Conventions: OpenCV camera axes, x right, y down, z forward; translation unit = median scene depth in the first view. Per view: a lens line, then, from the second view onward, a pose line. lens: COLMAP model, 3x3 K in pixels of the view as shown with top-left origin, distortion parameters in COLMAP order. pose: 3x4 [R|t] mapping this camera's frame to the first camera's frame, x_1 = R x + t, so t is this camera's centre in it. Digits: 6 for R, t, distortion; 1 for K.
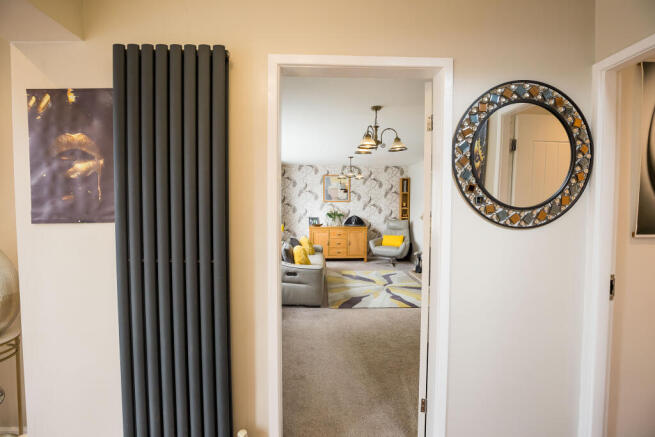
lens RADIAL K [[313.6, 0, 330.5], [0, 313.6, 215.9], [0, 0, 1]] dist [-0.011673, -0.000335]
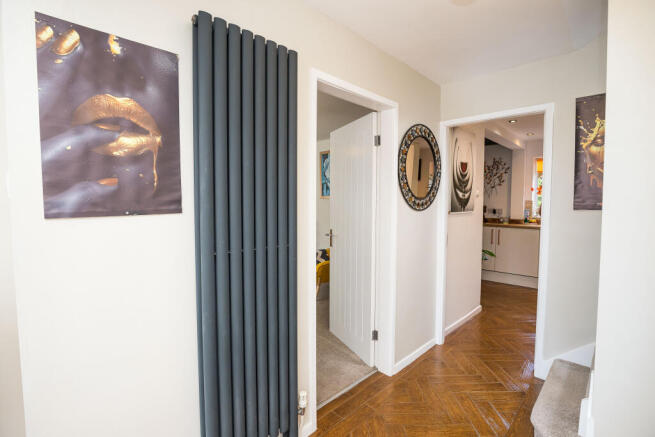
lens RADIAL K [[313.6, 0, 330.5], [0, 313.6, 215.9], [0, 0, 1]] dist [-0.011673, -0.000335]
pose [[0.718784, -0.035281, 0.694337, -0.982141], [0.027557, 0.999373, 0.022253, 0.020707], [-0.694687, 0.003138, 0.719305, 0.102082]]
